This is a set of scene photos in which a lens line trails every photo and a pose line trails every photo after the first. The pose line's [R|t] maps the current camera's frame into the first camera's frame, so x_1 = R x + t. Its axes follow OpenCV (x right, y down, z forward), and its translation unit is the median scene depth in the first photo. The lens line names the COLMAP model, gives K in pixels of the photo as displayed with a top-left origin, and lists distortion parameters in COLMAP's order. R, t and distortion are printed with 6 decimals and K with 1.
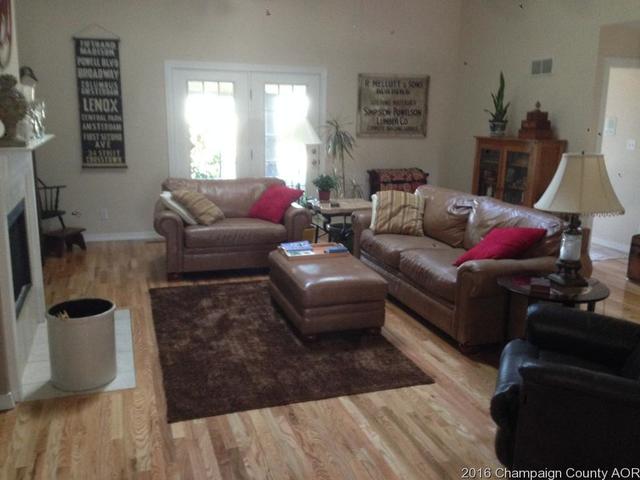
lens RADIAL K [[596.3, 0, 320.0], [0, 596.3, 240.0], [0, 0, 1]] dist [0.006620, -0.000313]
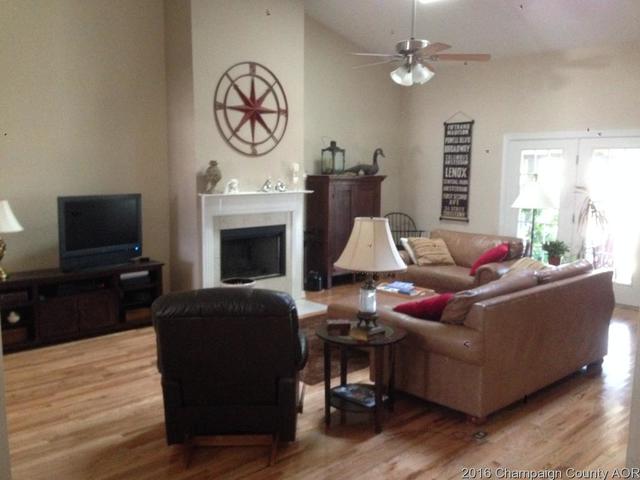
lens RADIAL K [[596.3, 0, 320.0], [0, 596.3, 240.0], [0, 0, 1]] dist [0.006620, -0.000313]
pose [[0.391058, 0.094289, -0.915523, 0.718819], [-0.187186, 0.982096, 0.021191, -0.053587], [0.901130, 0.163086, 0.401706, 0.237374]]
